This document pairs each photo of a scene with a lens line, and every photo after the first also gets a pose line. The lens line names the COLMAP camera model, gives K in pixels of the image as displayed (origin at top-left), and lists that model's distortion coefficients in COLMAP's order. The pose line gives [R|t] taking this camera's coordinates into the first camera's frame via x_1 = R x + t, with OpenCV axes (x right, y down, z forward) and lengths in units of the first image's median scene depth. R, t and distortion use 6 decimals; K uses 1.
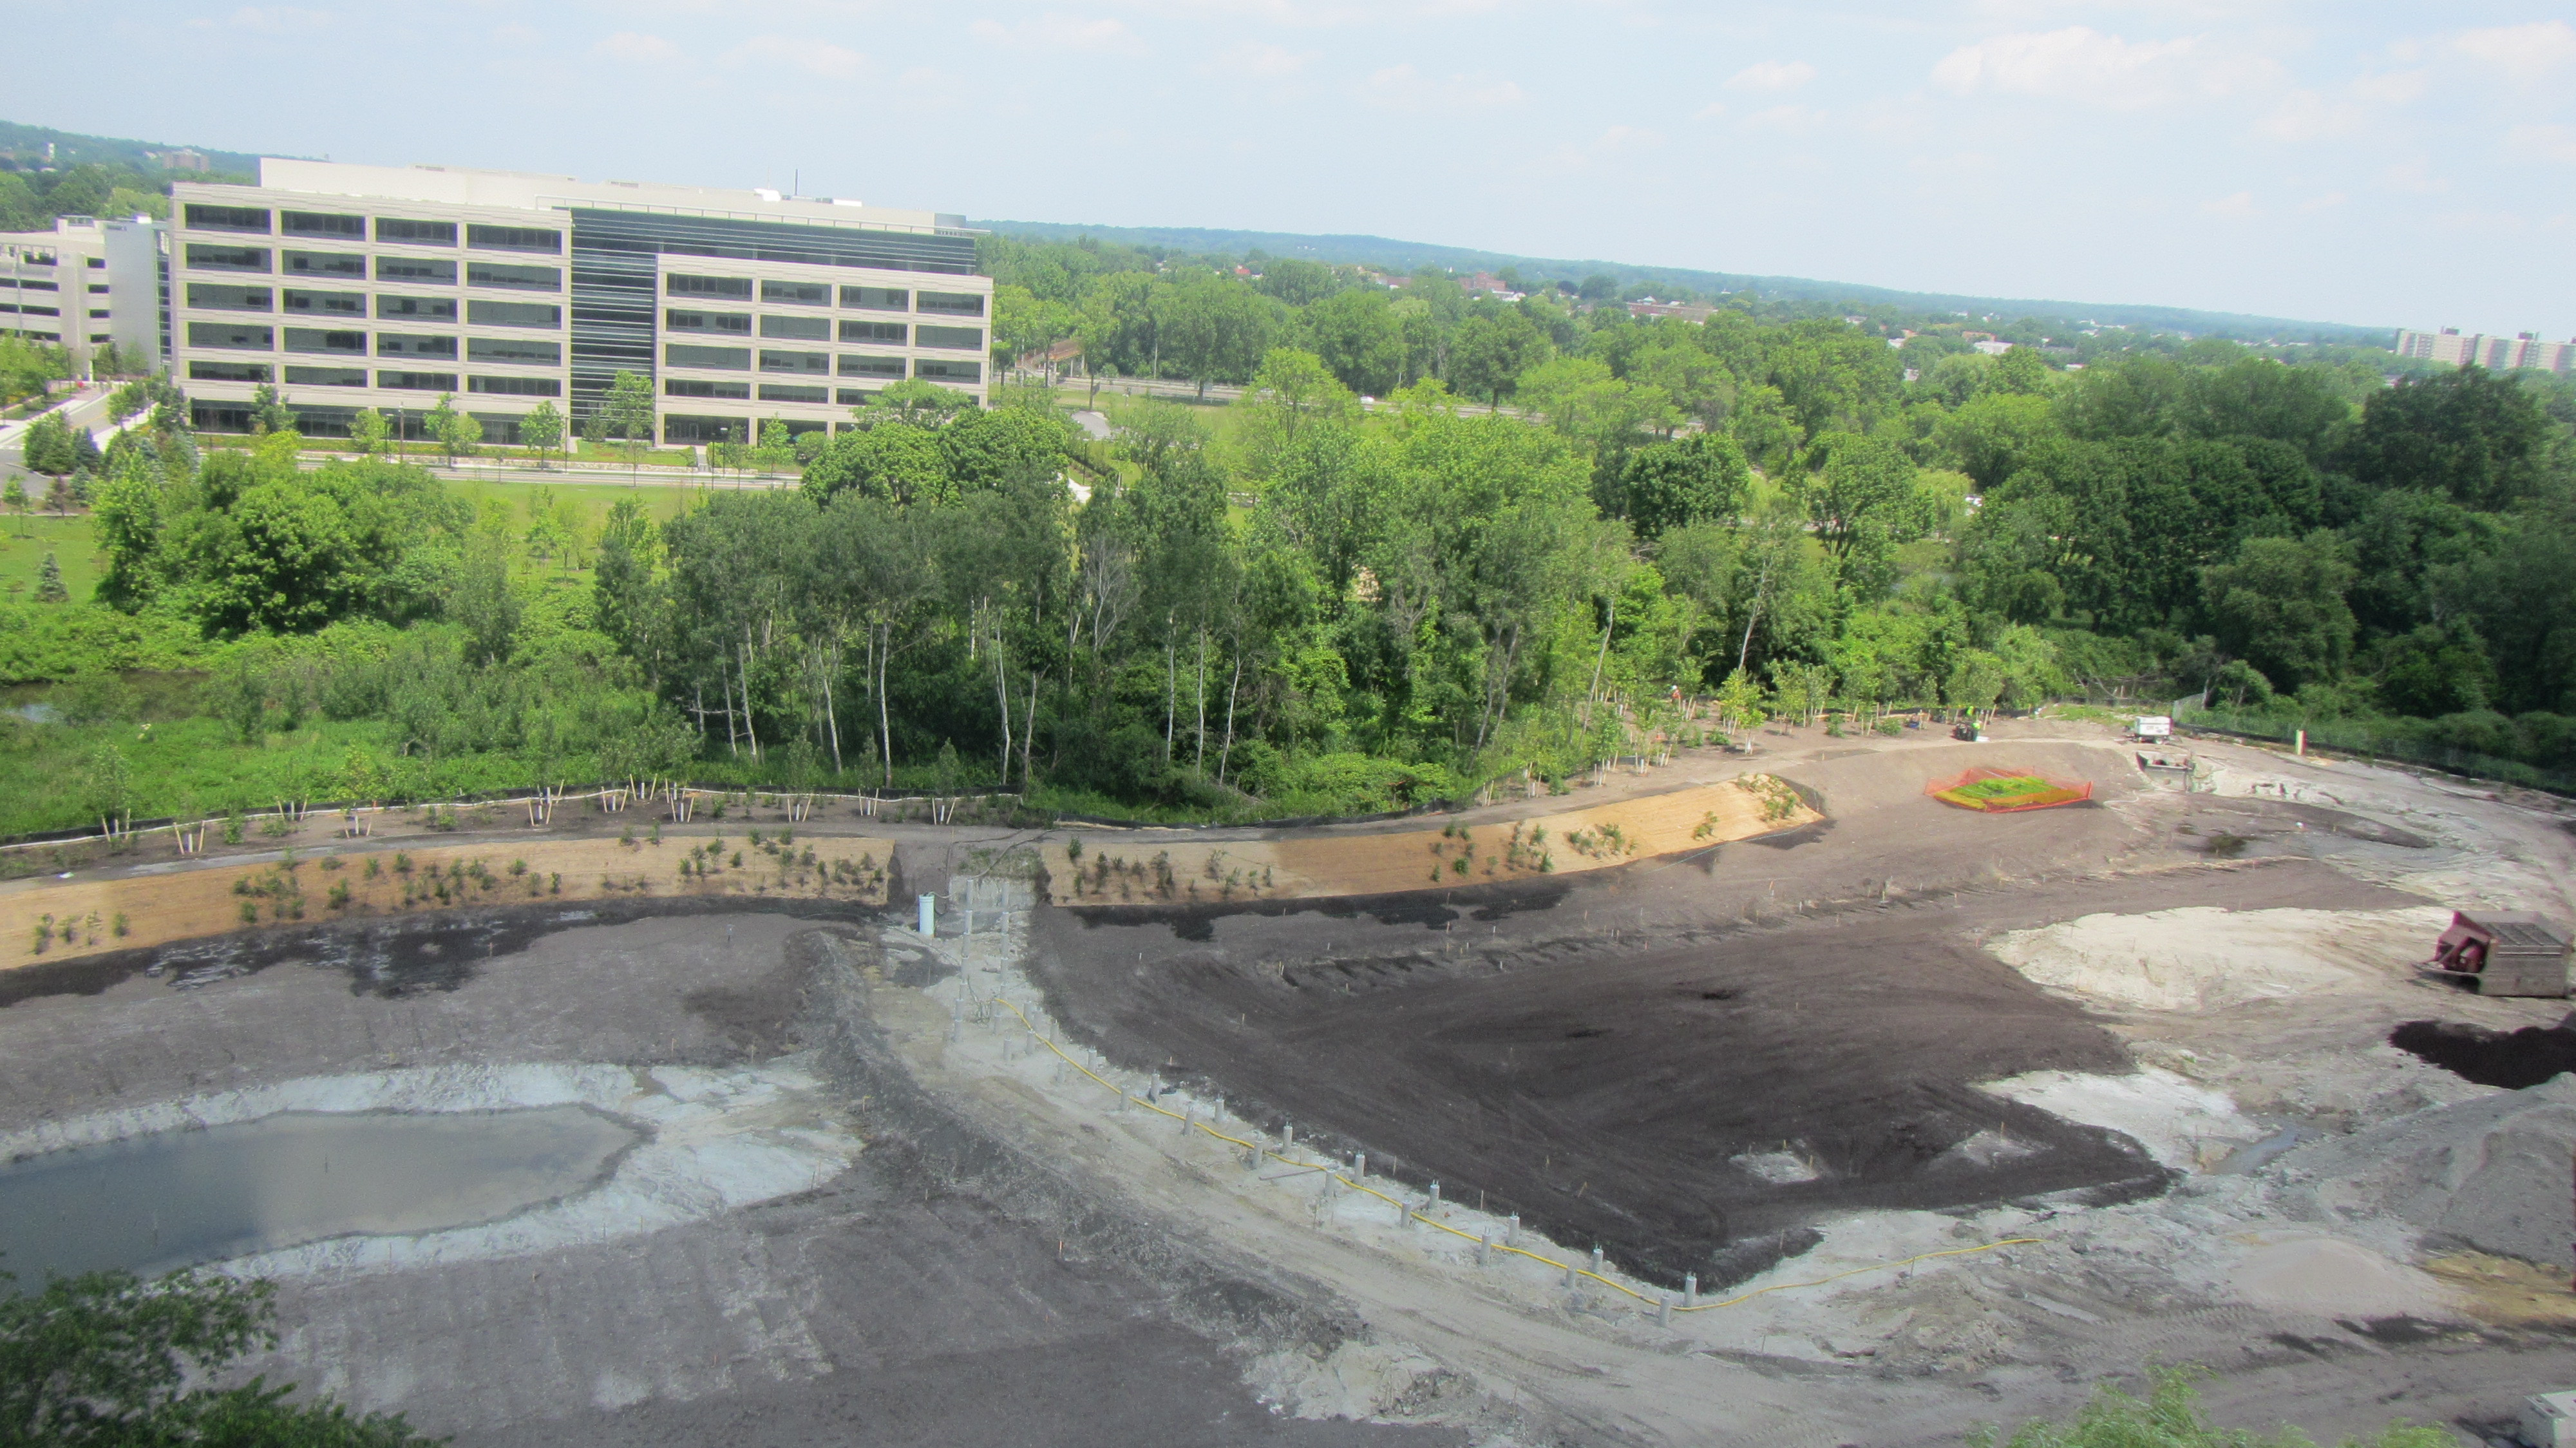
lens RADIAL K [[2108.1, 0, 1288.0], [0, 2108.1, 724.0], [0, 0, 1]] dist [-0.000377, -0.005226]
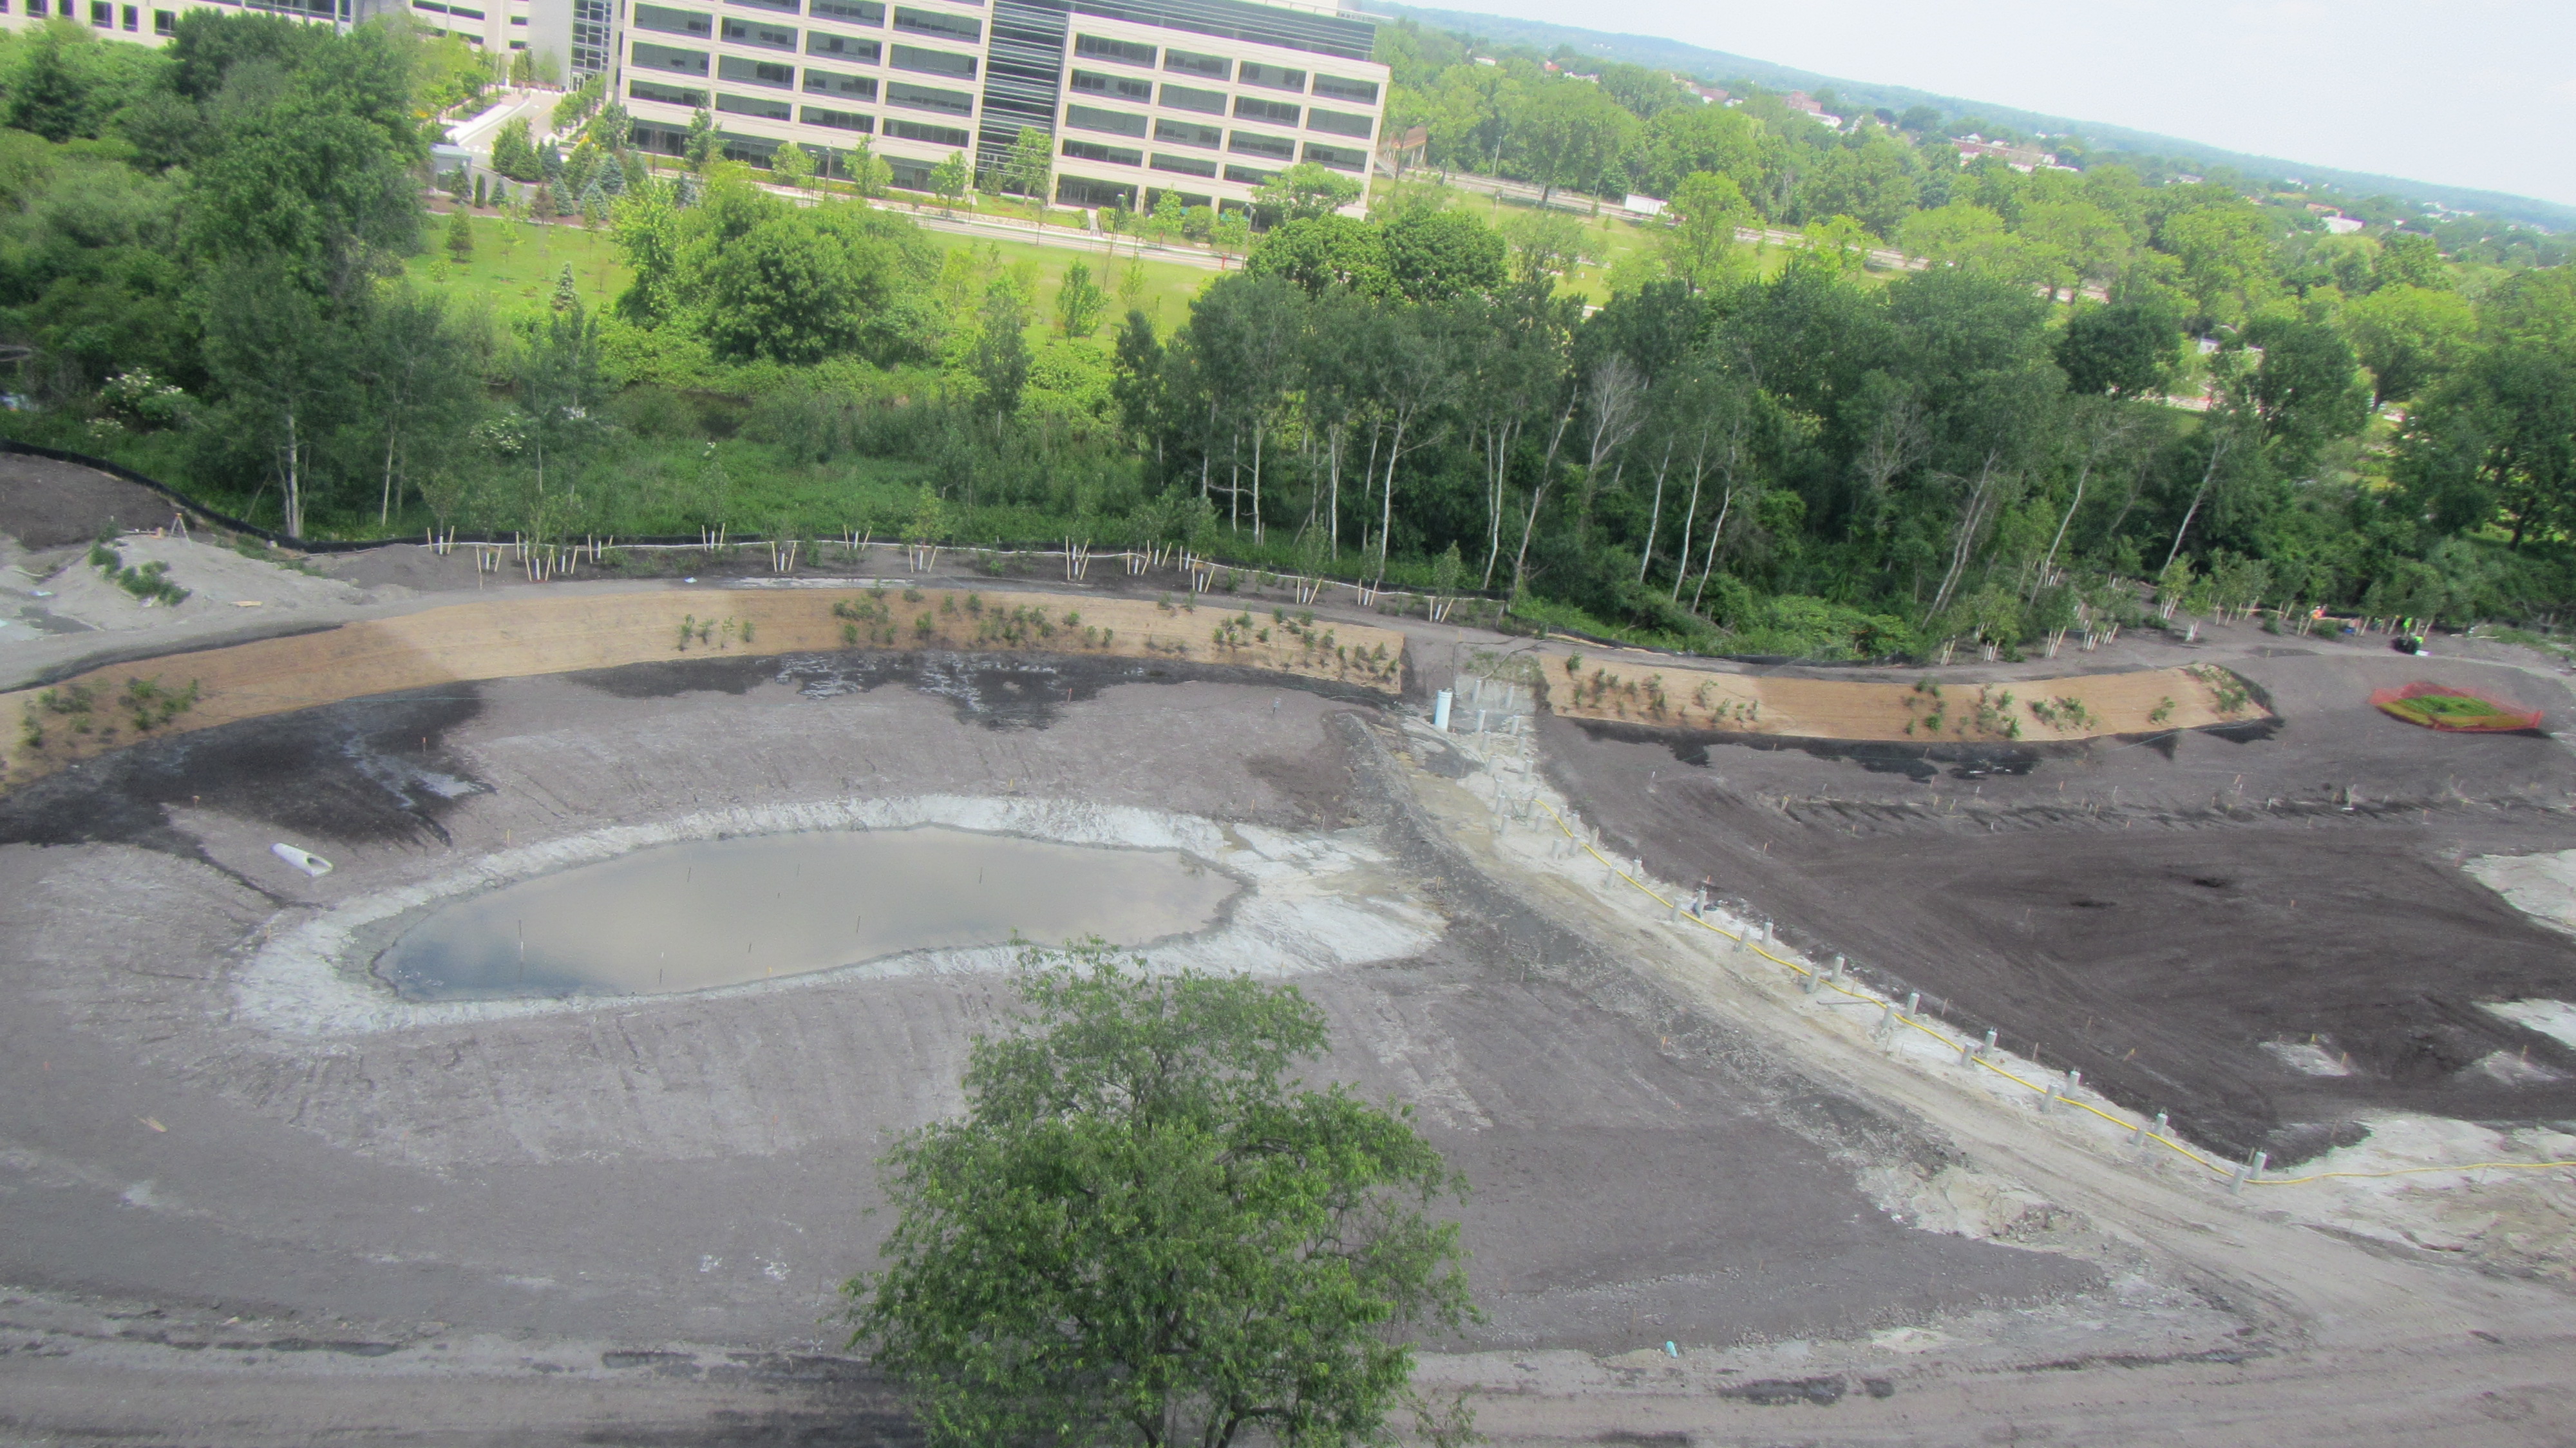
lens RADIAL K [[2108.1, 0, 1288.0], [0, 2108.1, 724.0], [0, 0, 1]] dist [-0.000377, -0.005226]
pose [[0.987404, 0.122731, -0.099851, -0.129622], [-0.112673, 0.988504, 0.100820, 0.000525], [0.111077, -0.088300, 0.989881, -0.044302]]
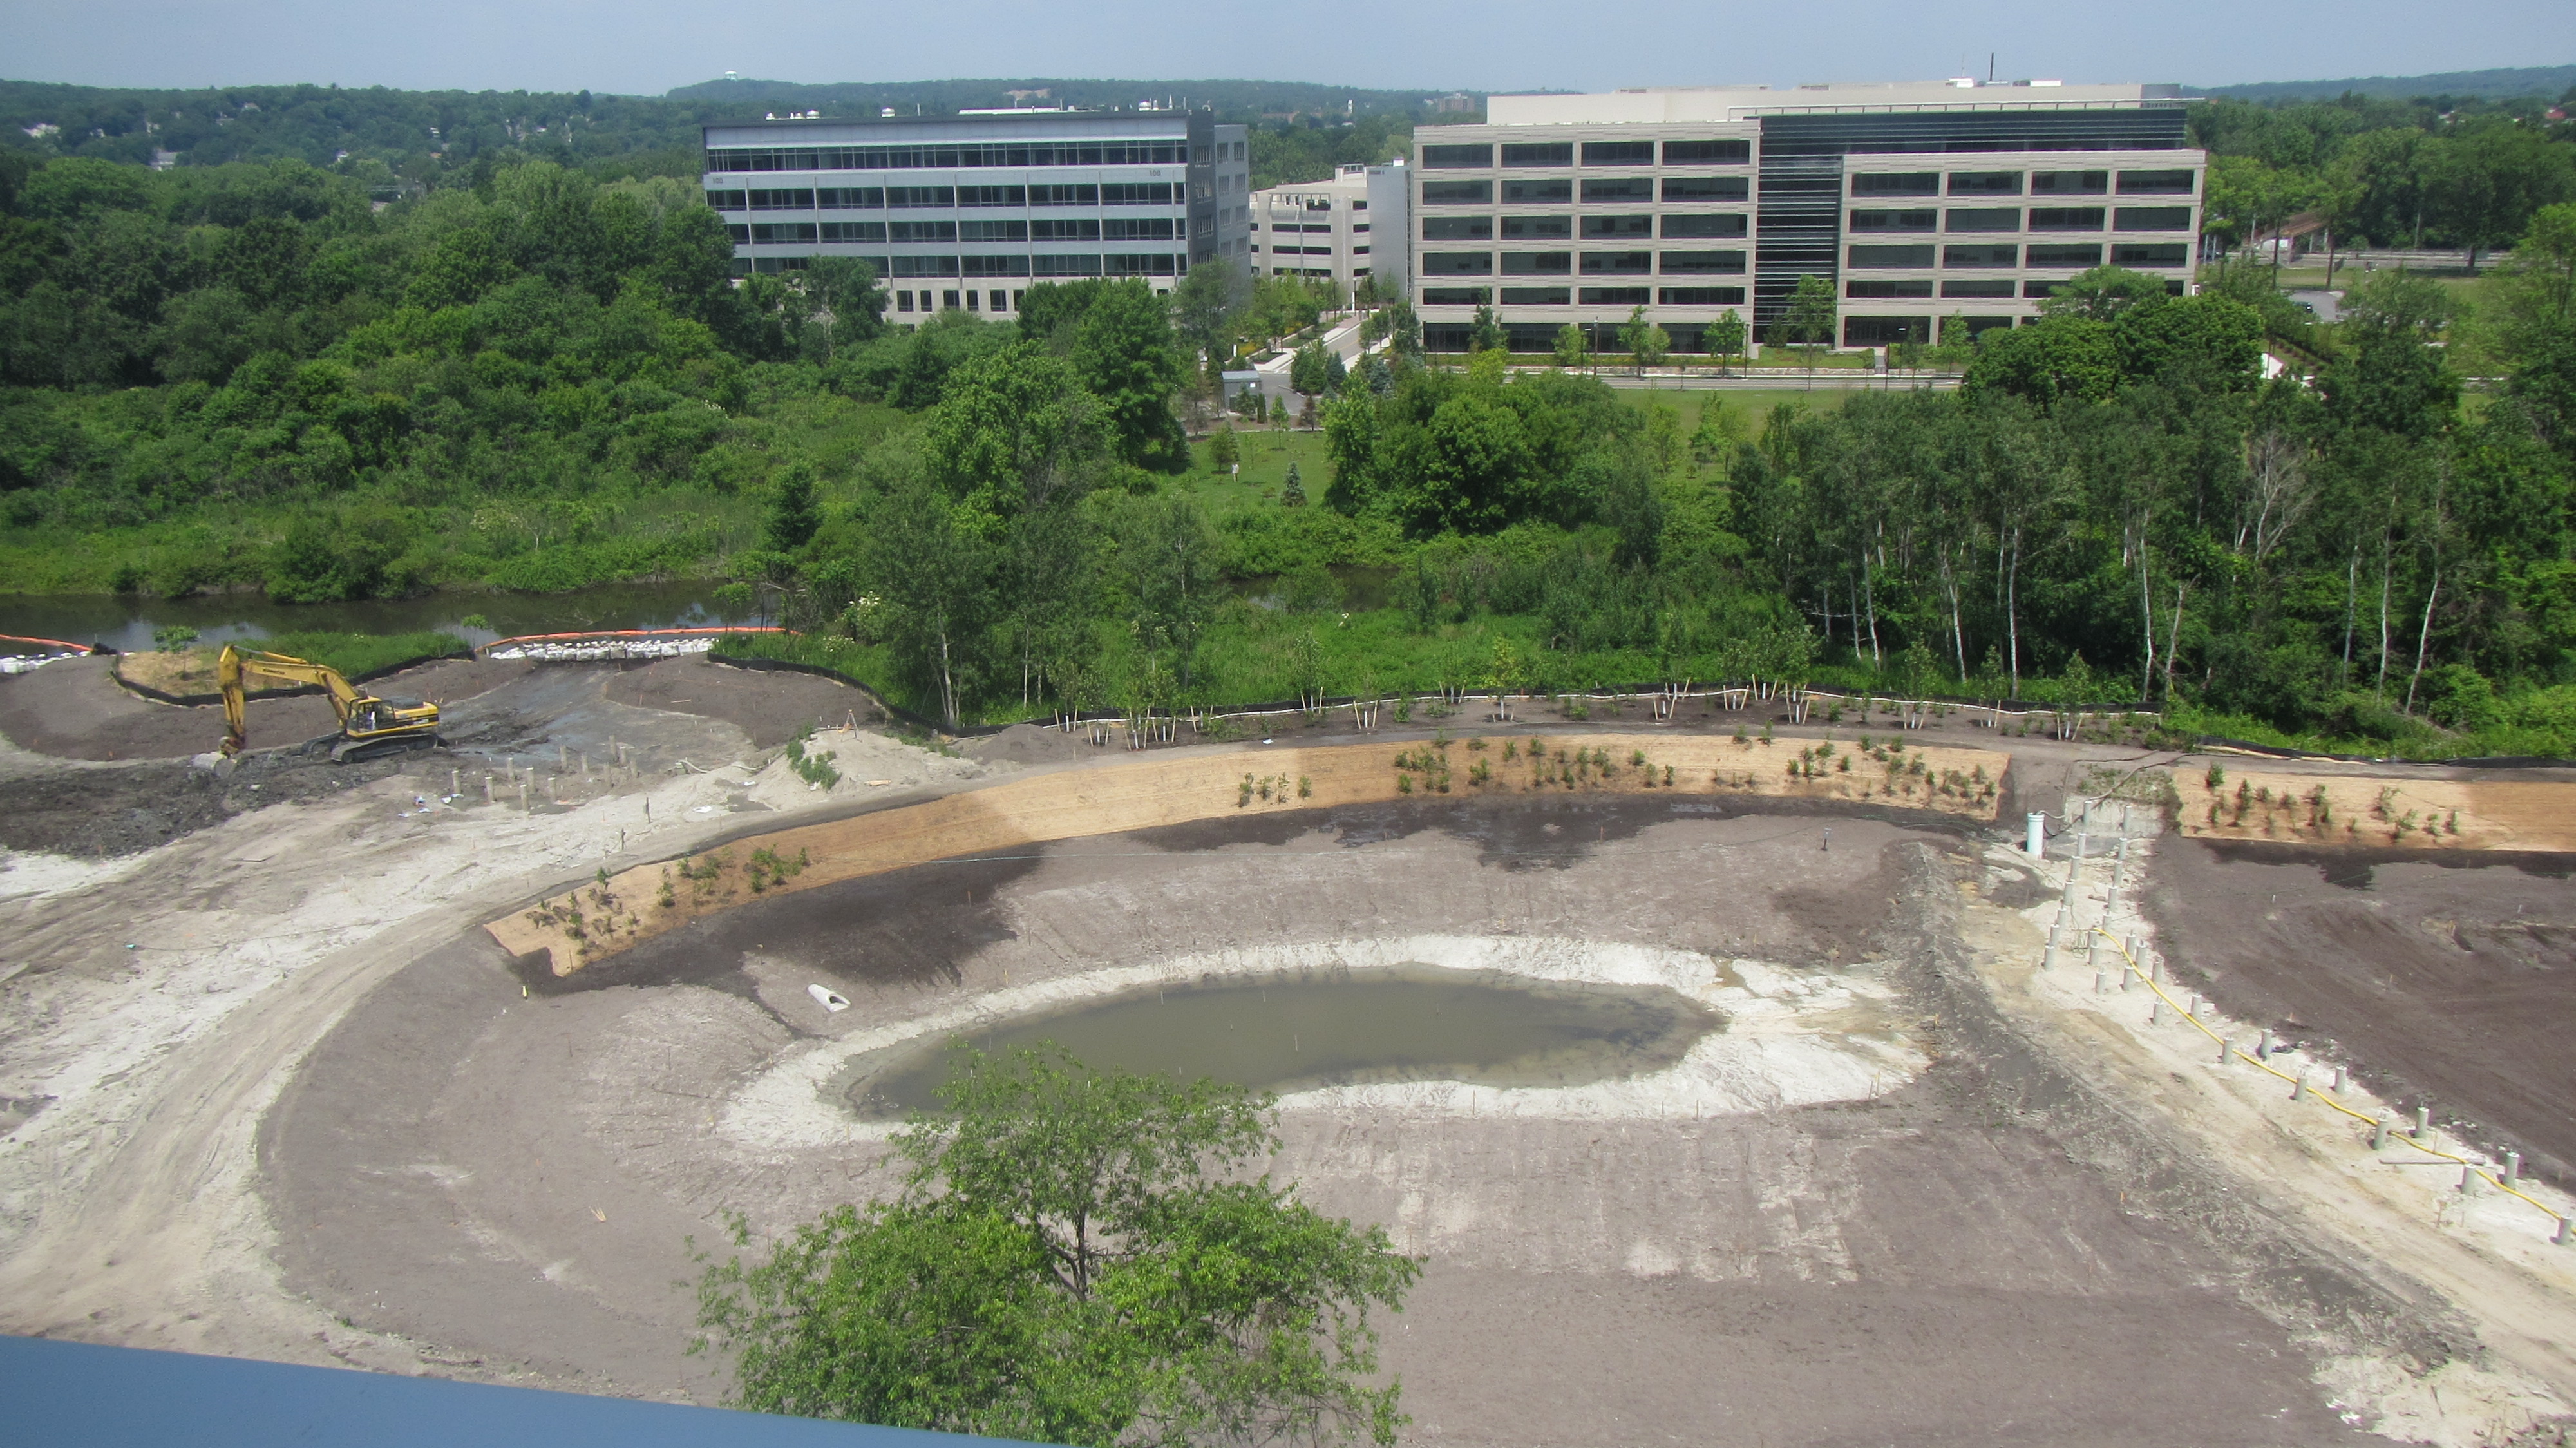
lens RADIAL K [[2107.6, 0, 1302.7], [0, 2107.6, 728.9], [0, 0, 1]] dist [0.002252, 0.009150]
pose [[0.853712, 0.054779, -0.517857, 0.034250], [-0.029568, 0.997947, 0.056817, -0.001571], [0.519906, -0.033193, 0.853578, 0.010626]]
